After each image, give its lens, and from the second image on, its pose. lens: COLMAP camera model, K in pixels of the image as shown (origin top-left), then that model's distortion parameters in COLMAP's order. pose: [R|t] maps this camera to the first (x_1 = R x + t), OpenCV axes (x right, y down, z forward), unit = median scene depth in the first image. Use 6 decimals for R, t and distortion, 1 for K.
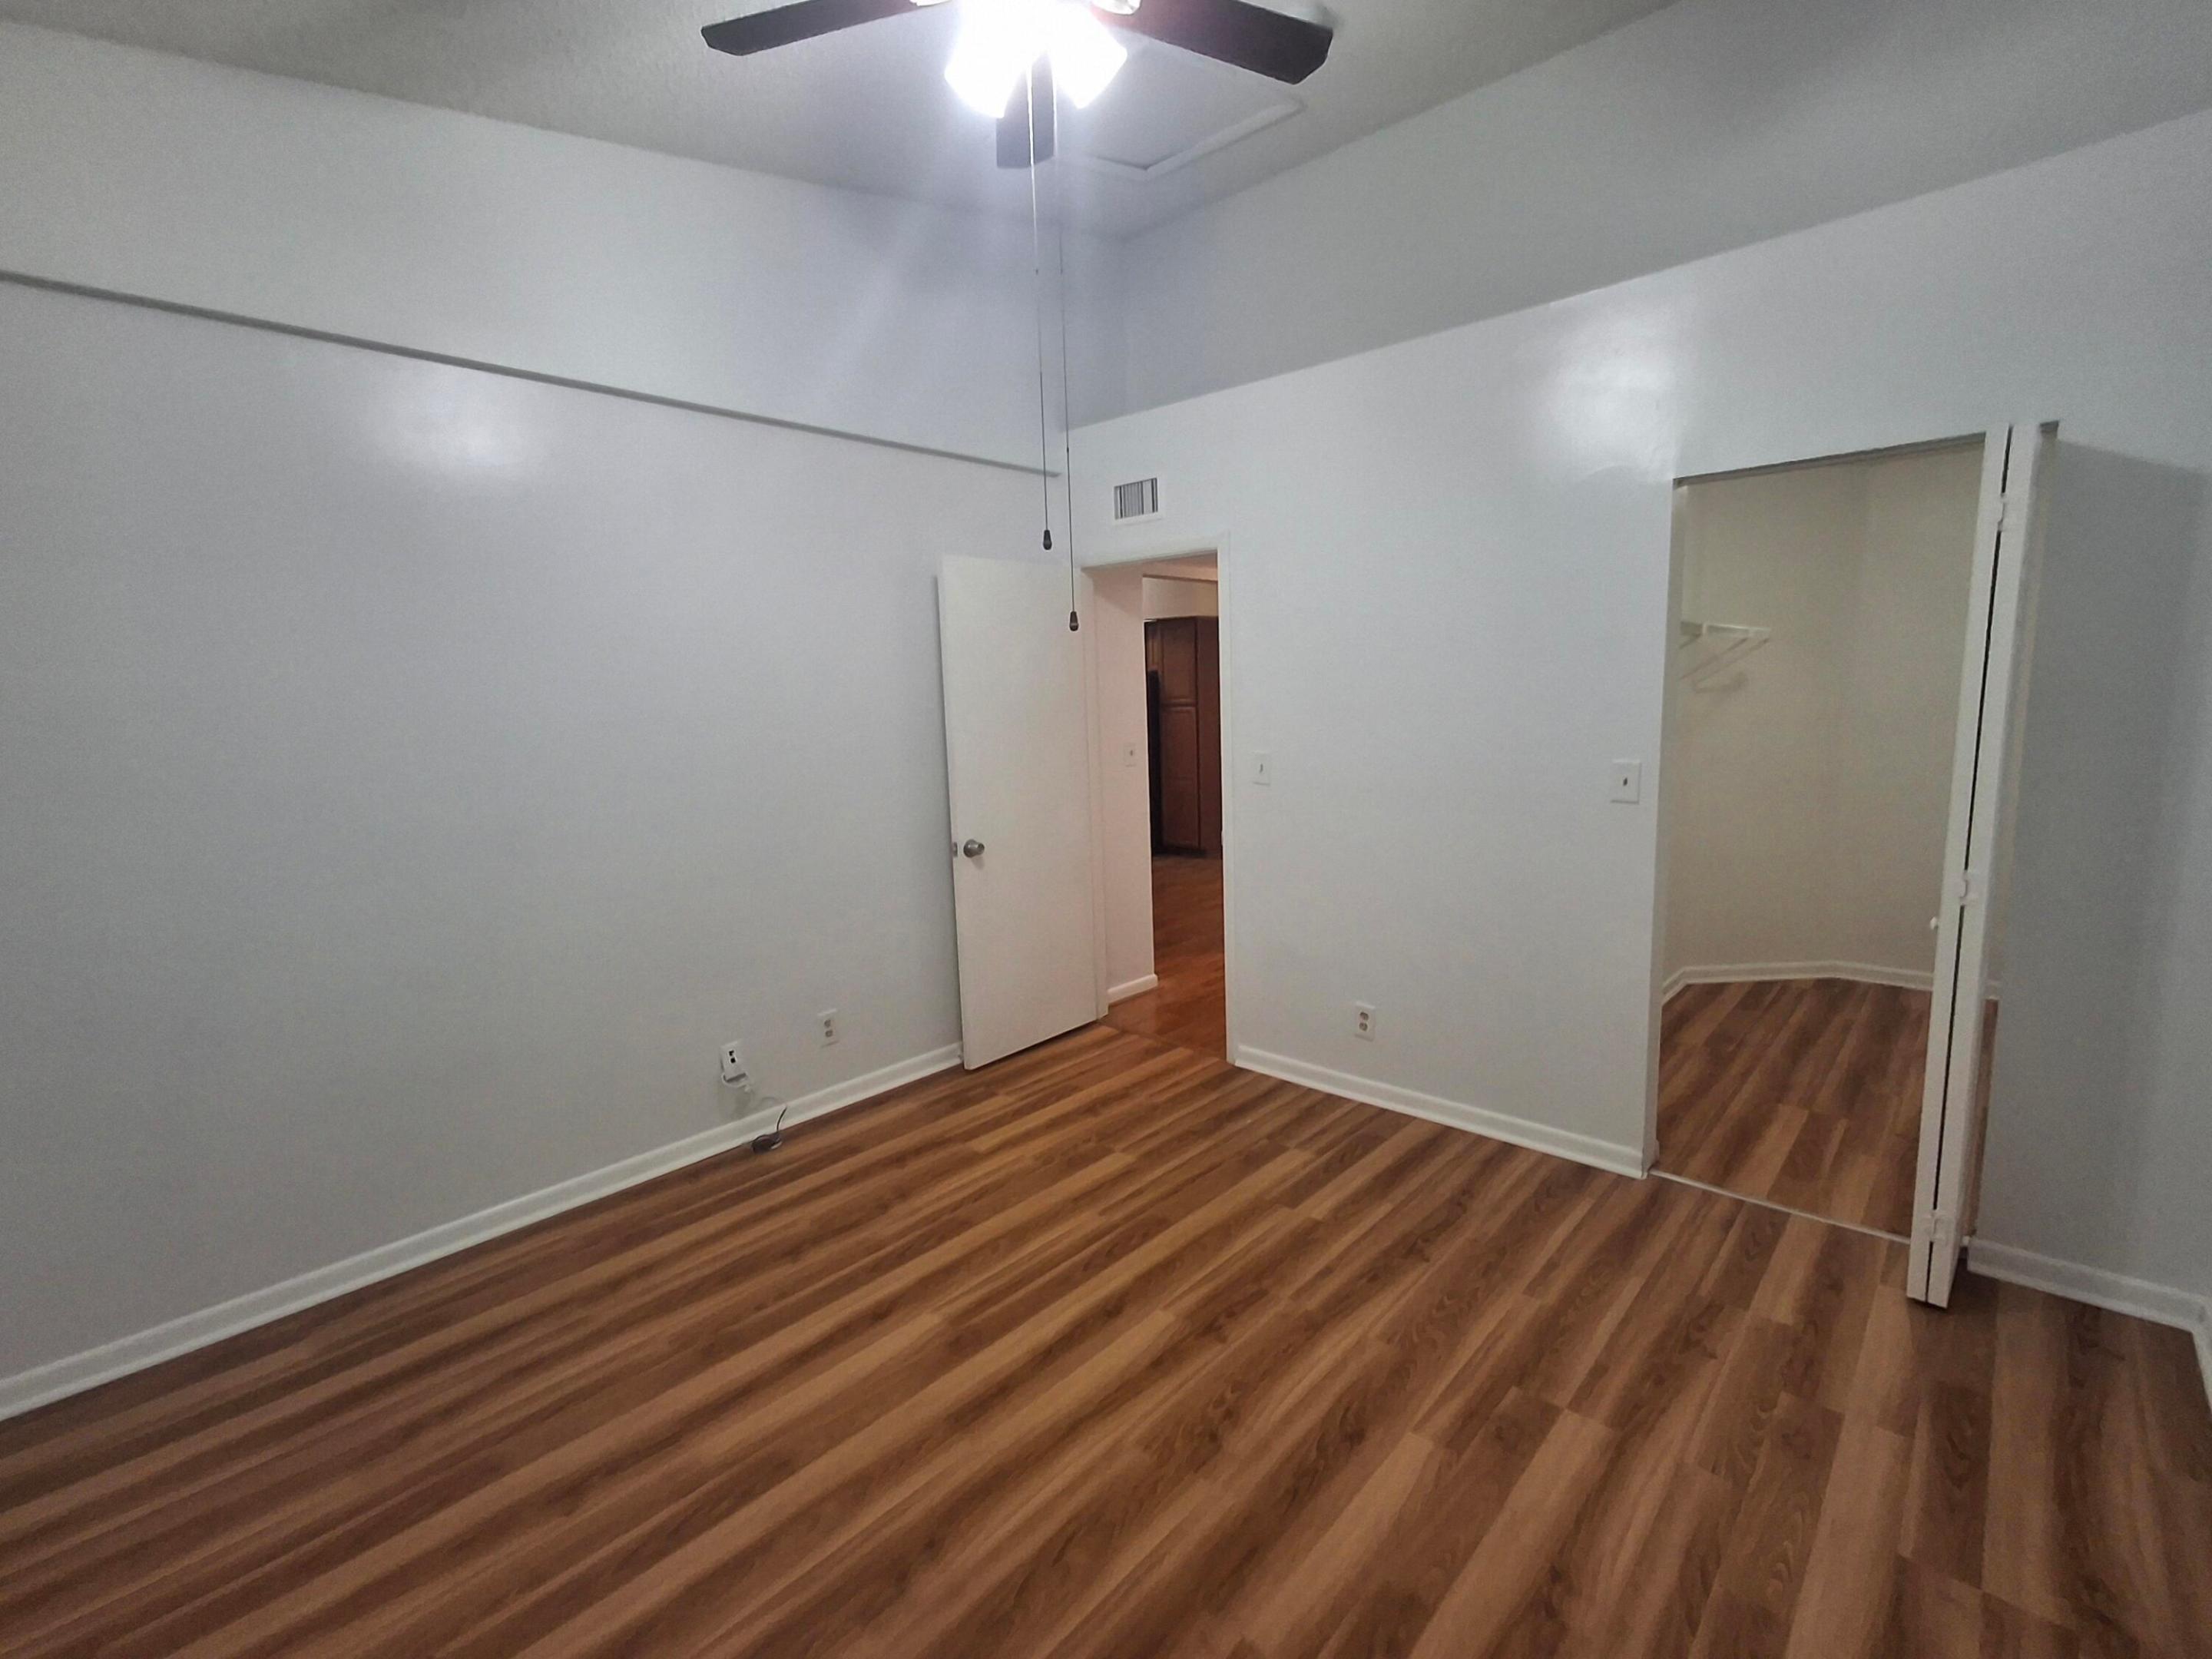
lens RADIAL K [[1012.1, 0, 1120.8], [0, 1012.1, 830.3], [0, 0, 1]] dist [-0.000492, 0.010047]
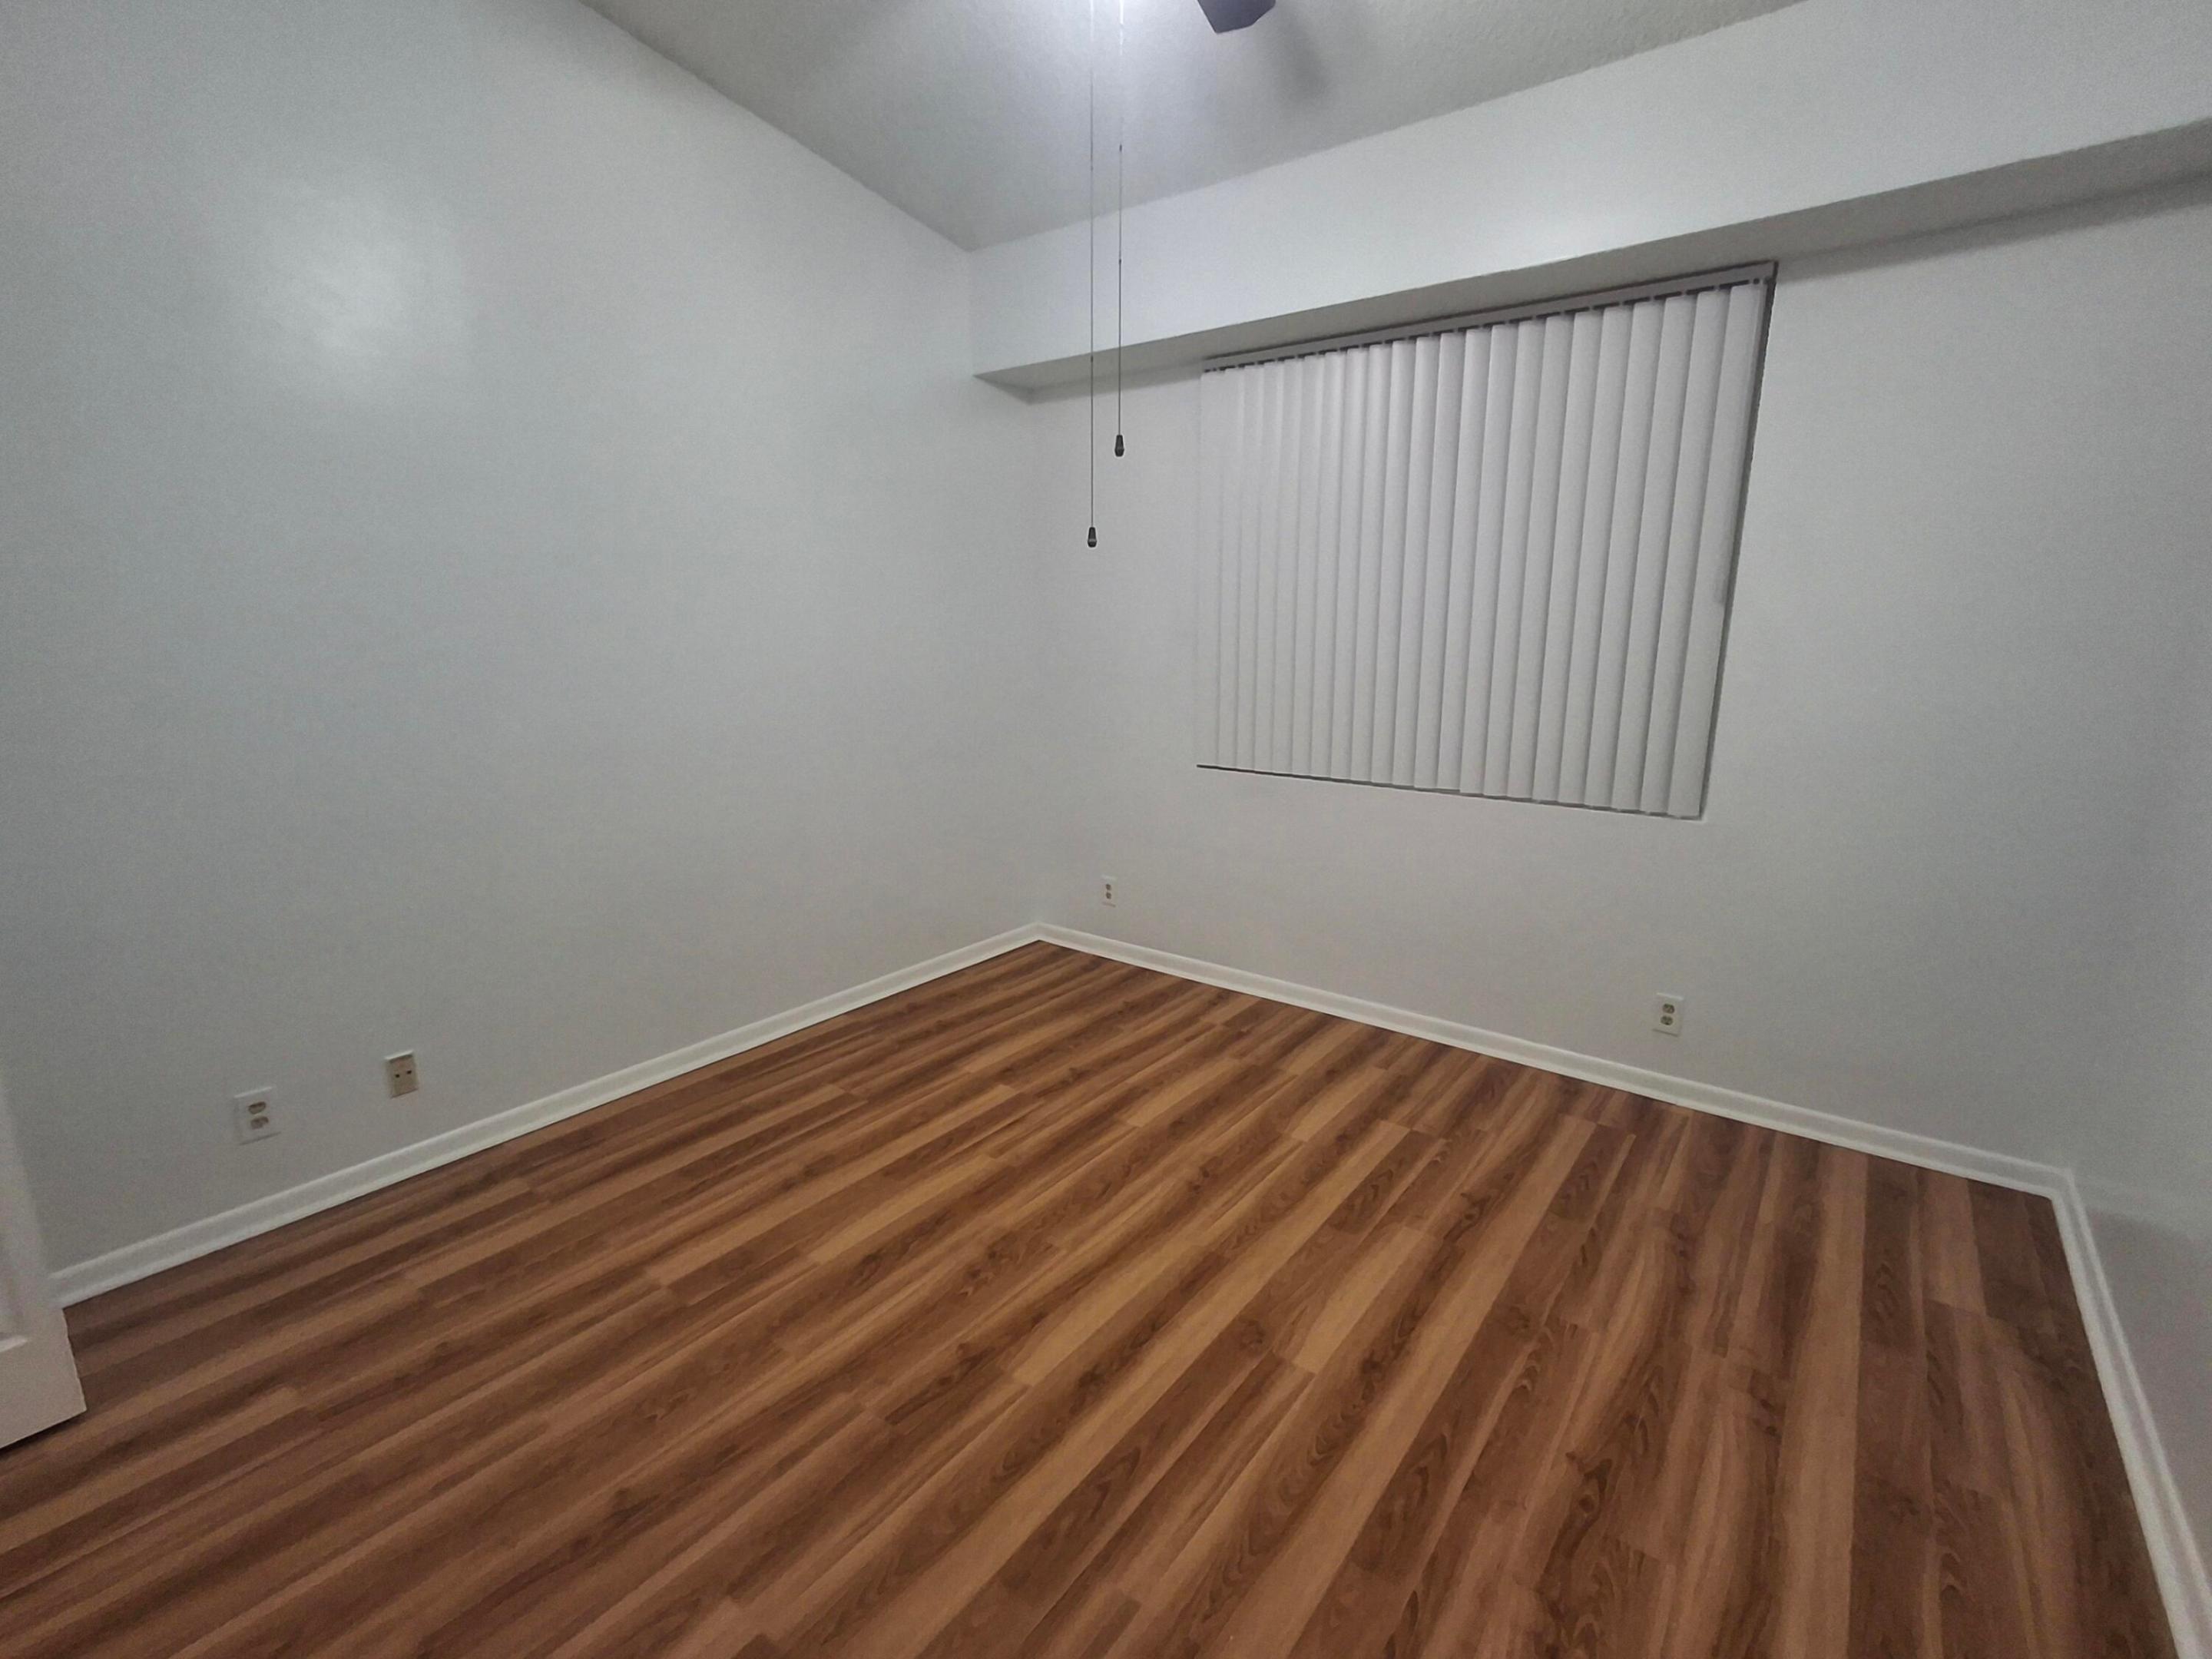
lens RADIAL K [[1012.1, 0, 1120.8], [0, 1012.1, 830.3], [0, 0, 1]] dist [-0.000492, 0.010047]
pose [[-0.995846, 0.045906, -0.078636, 0.010689], [0.015780, 0.937552, 0.347486, -0.224458], [0.089677, 0.344802, -0.934382, 1.625825]]
